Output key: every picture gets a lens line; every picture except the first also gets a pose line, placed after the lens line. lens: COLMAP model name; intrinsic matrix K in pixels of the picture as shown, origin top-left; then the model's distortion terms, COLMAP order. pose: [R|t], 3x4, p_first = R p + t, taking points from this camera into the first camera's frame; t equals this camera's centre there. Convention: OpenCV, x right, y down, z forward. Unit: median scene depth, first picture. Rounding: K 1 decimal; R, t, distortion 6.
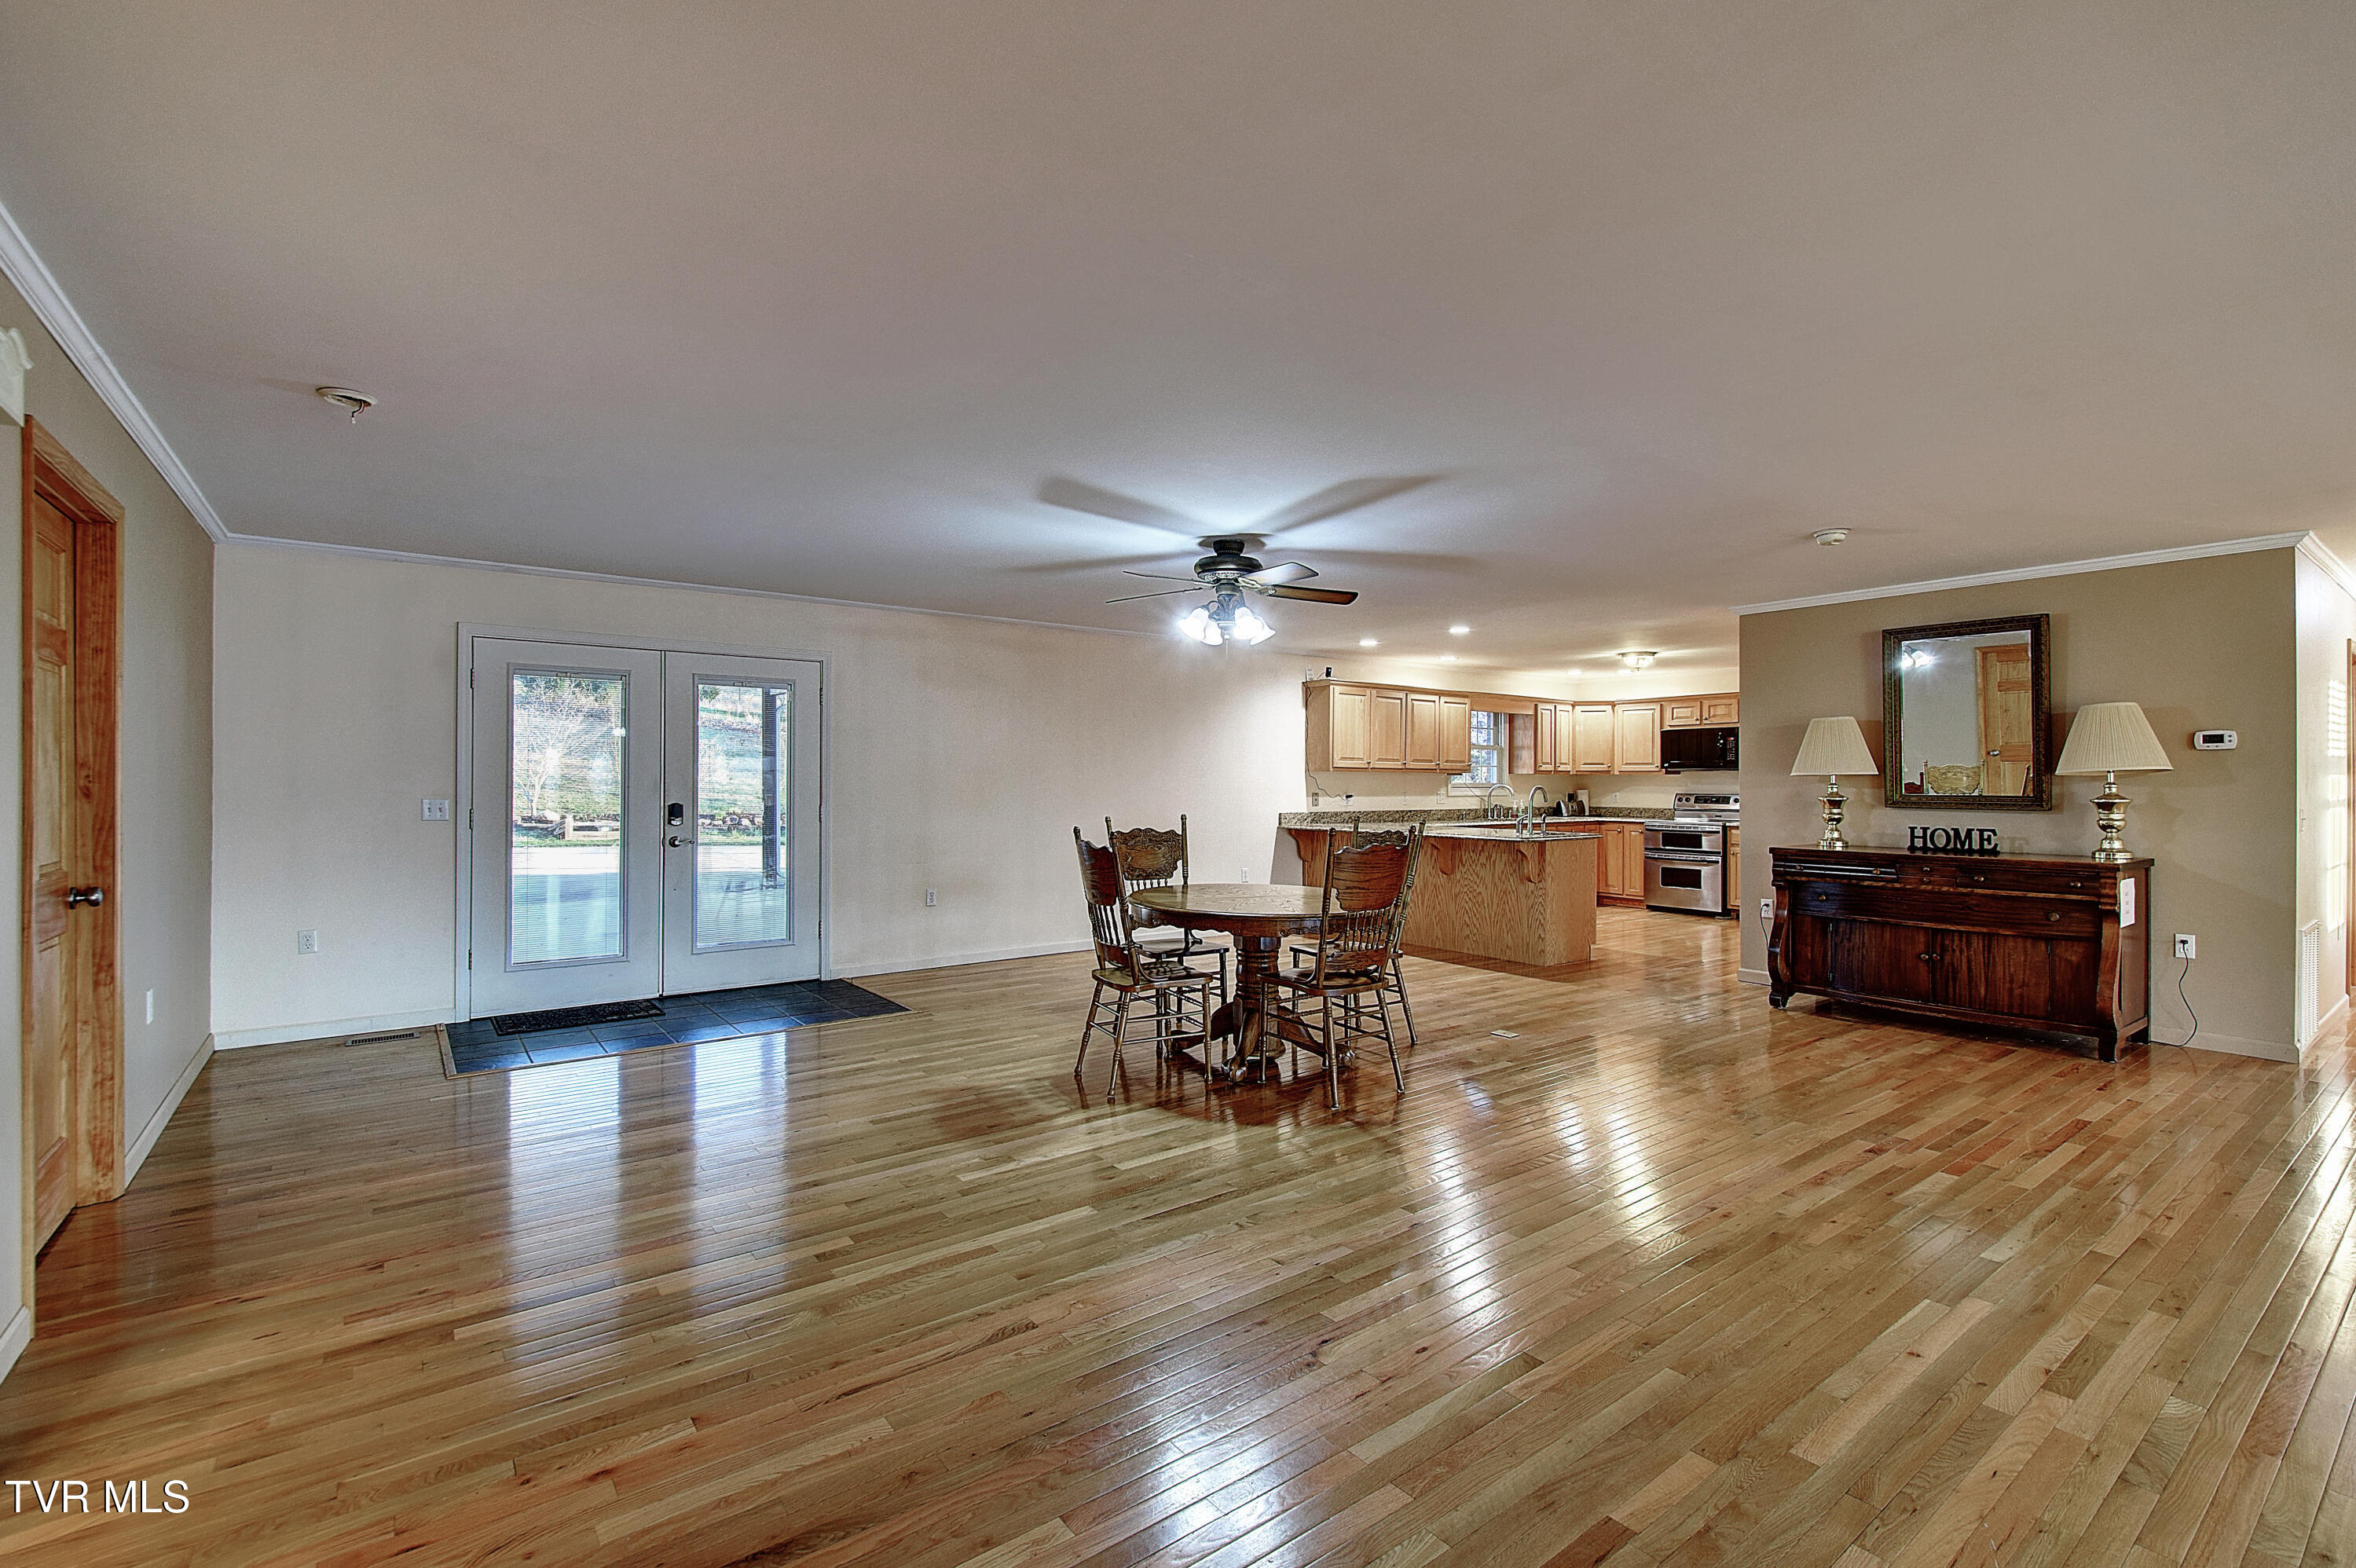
lens RADIAL K [[1045.3, 0, 1175.6], [0, 1045.3, 771.7], [0, 0, 1]] dist [-0.001965, -0.001917]
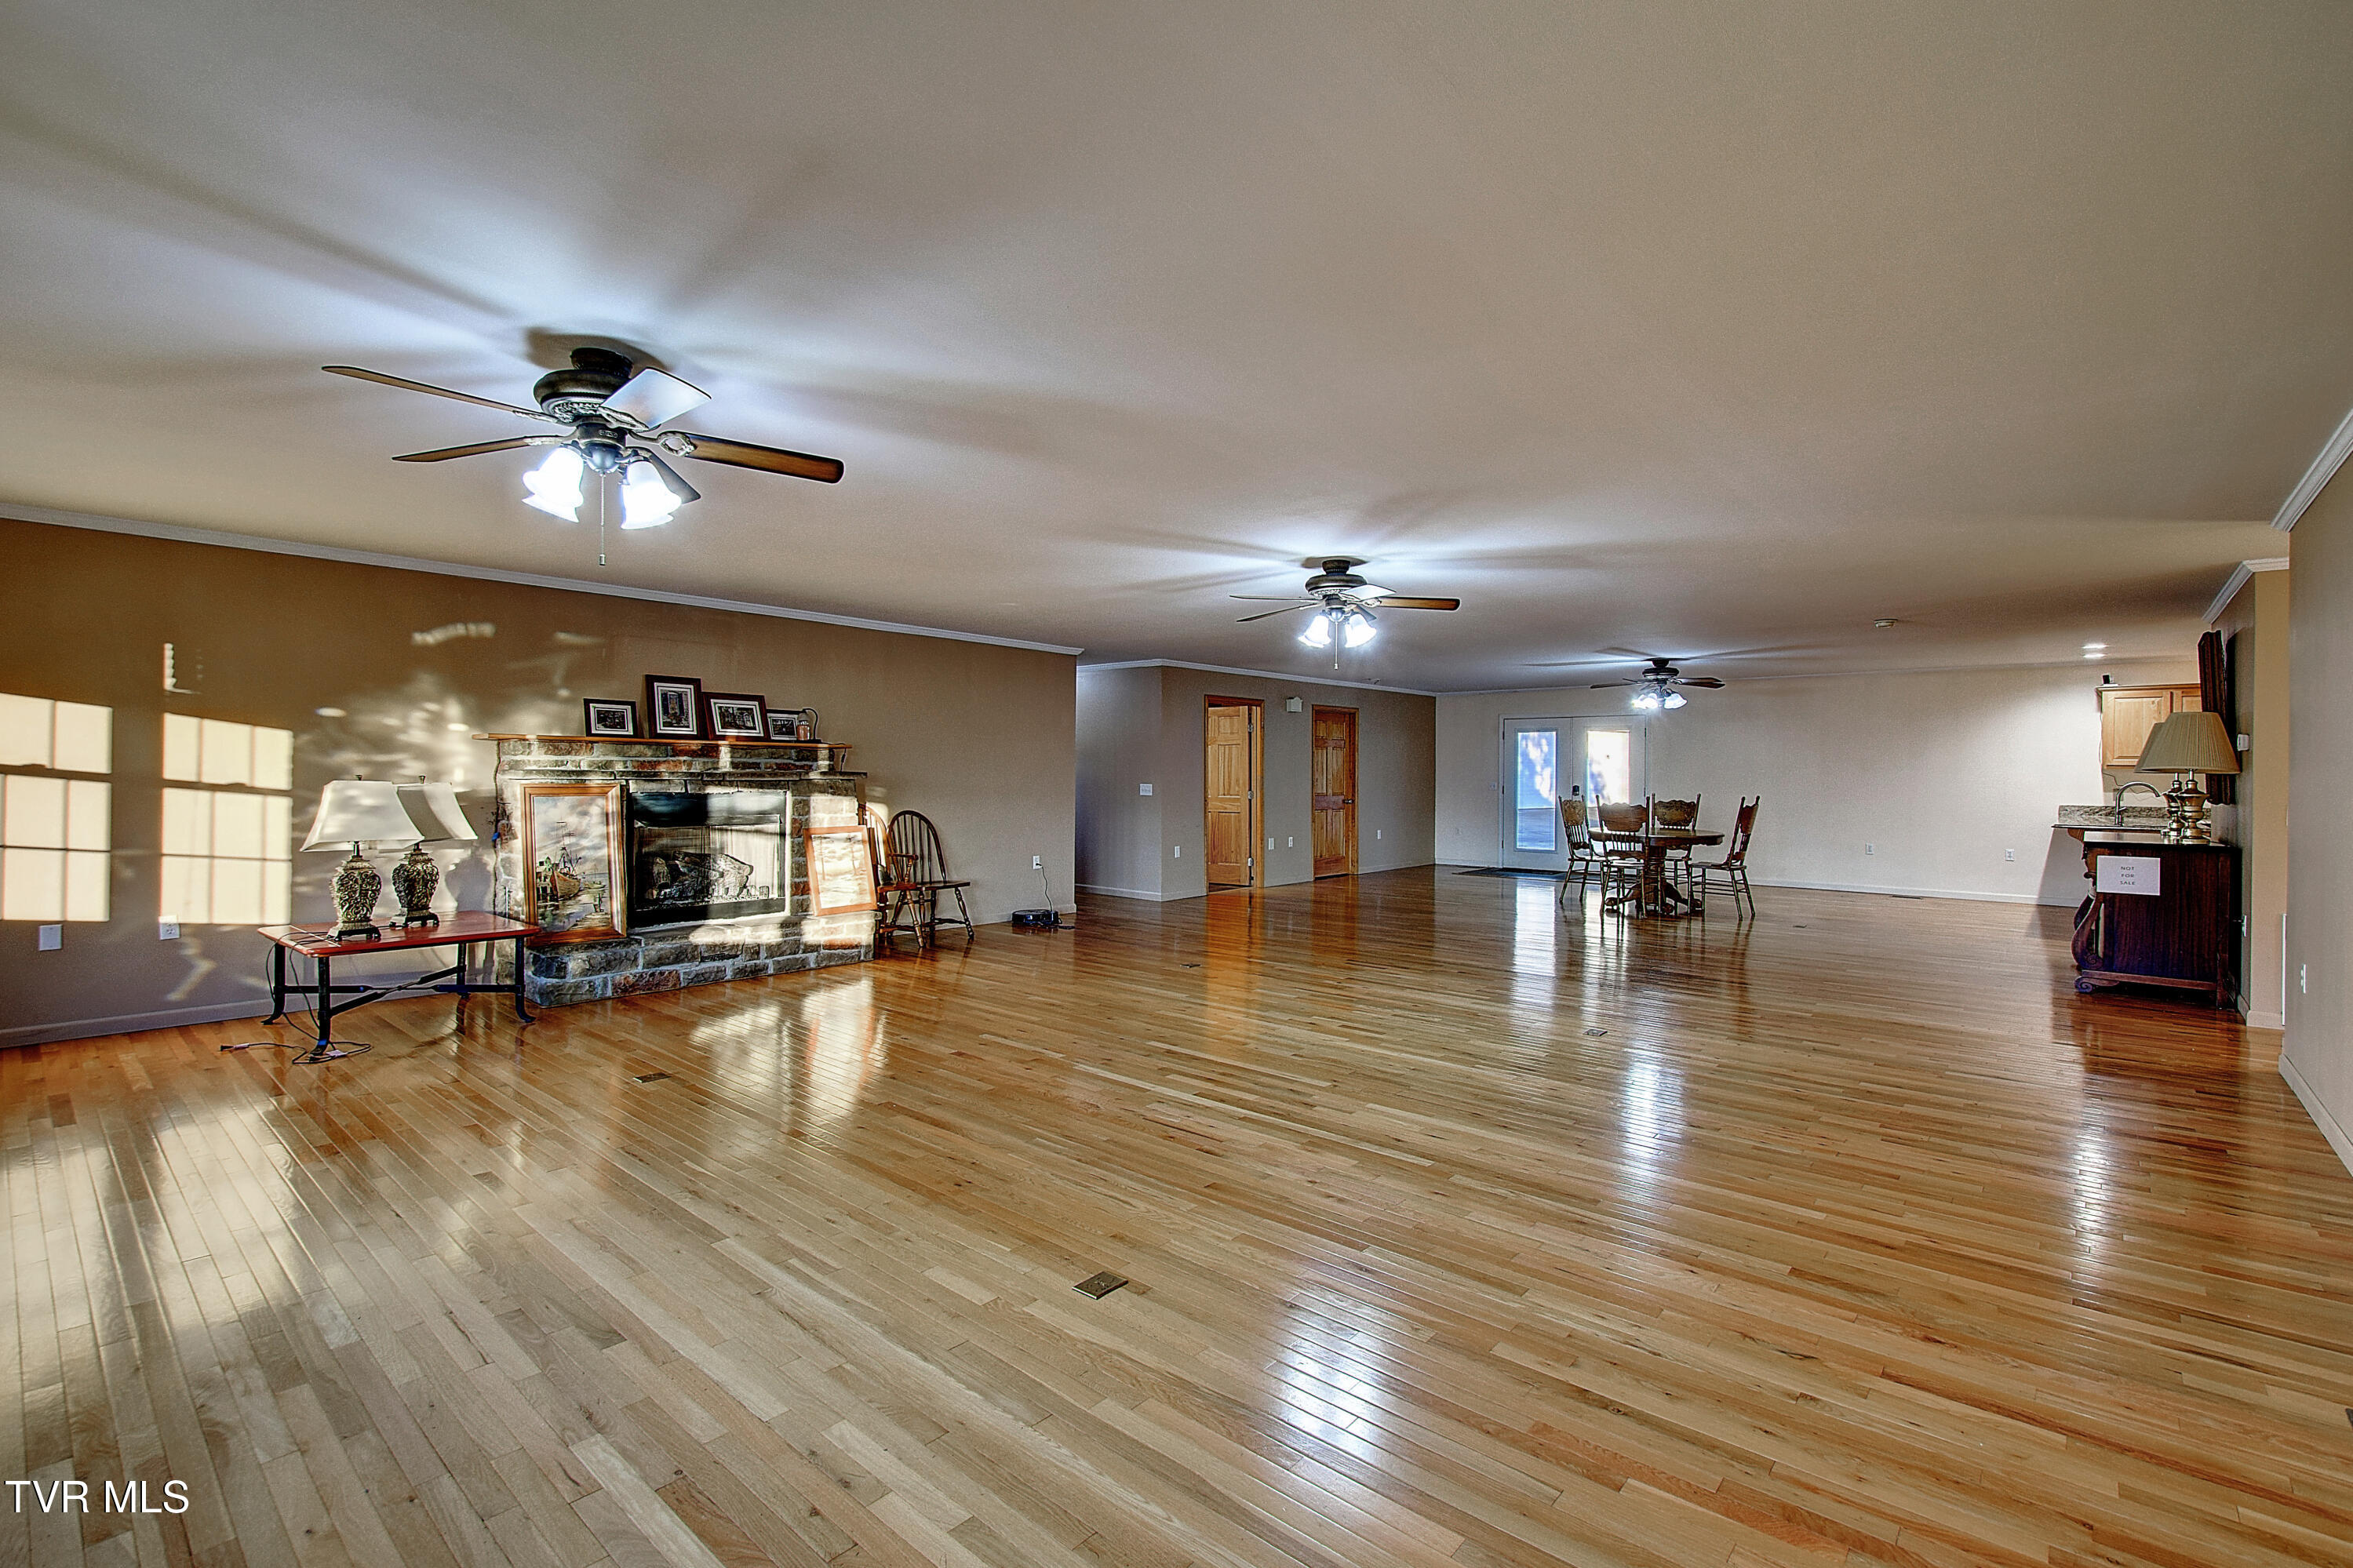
lens RADIAL K [[1043.8, 0, 1163.6], [0, 1043.8, 775.7], [0, 0, 1]] dist [-0.001965, -0.001917]
pose [[0.203324, -0.000066, -0.979112, 1.516629], [0.004539, 0.999989, 0.000875, 0.001368], [0.979101, -0.004622, 0.203322, -0.312140]]
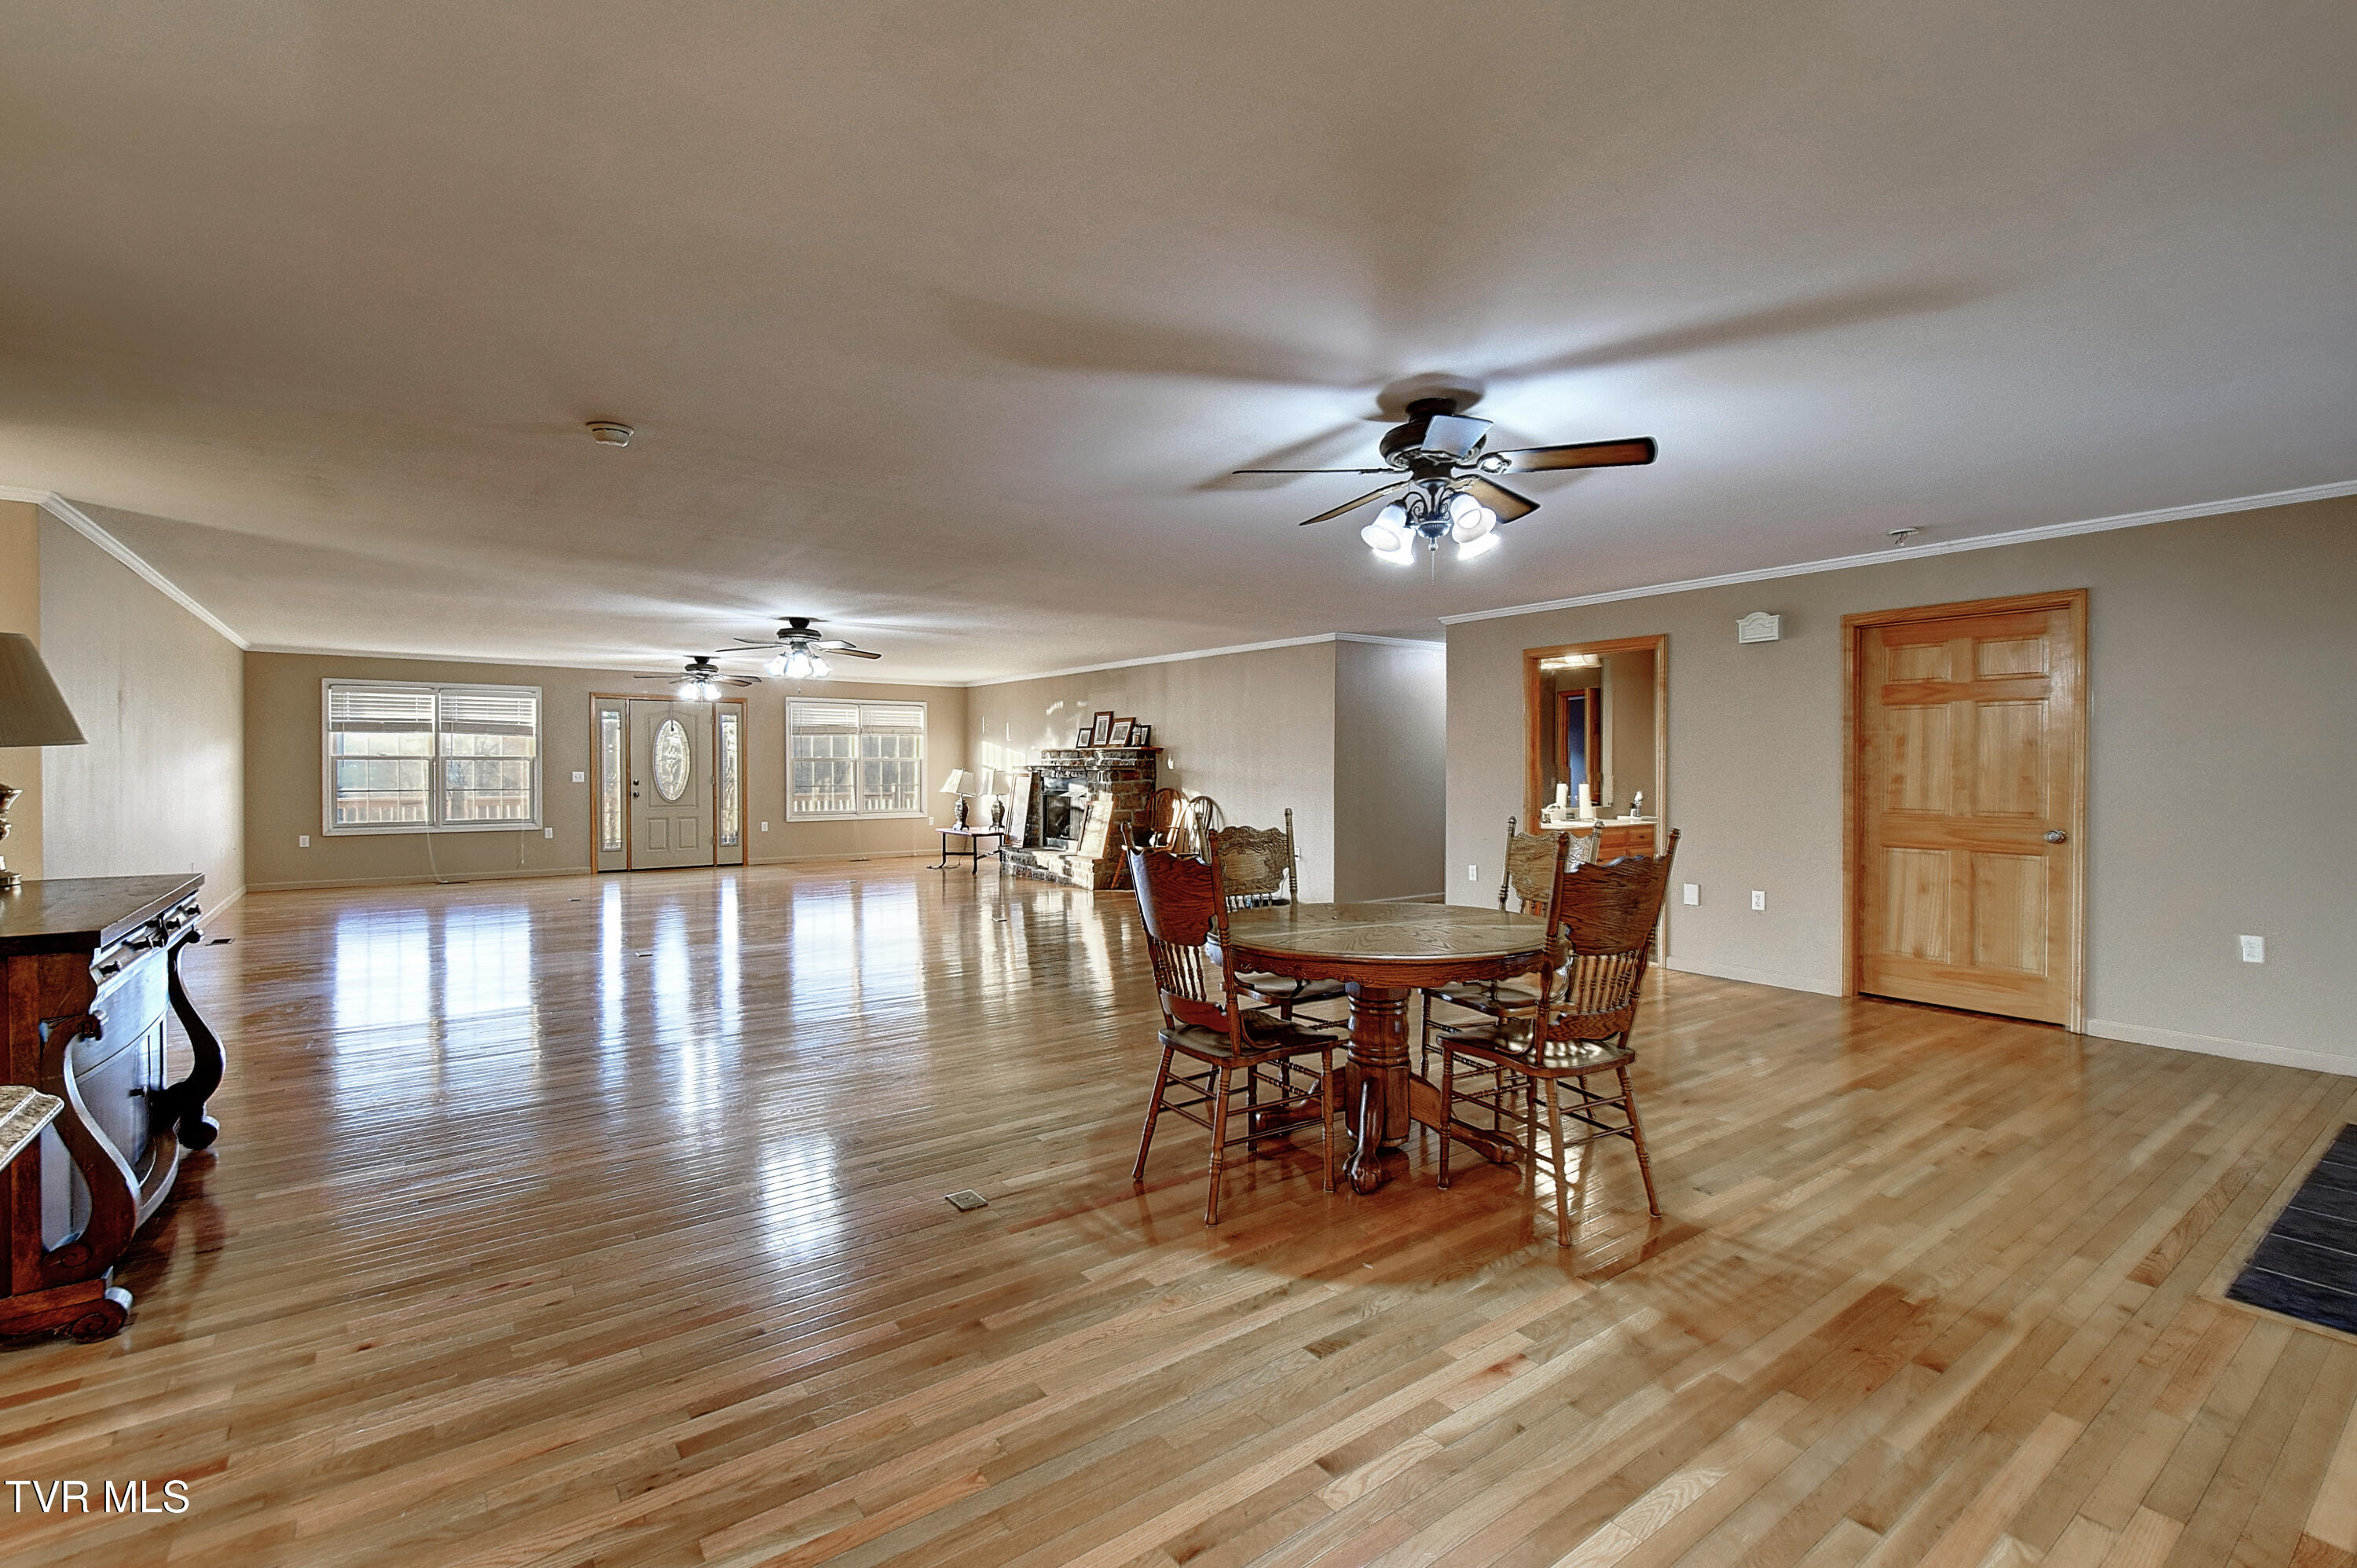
lens RADIAL K [[1045.7, 0, 1158.7], [0, 1045.7, 766.5], [0, 0, 1]] dist [-0.001965, -0.001917]
pose [[-0.999778, -0.003888, 0.020726, 0.170533], [-0.004115, 0.999932, -0.010897, 0.015761], [-0.020683, -0.010980, -0.999726, 1.349077]]
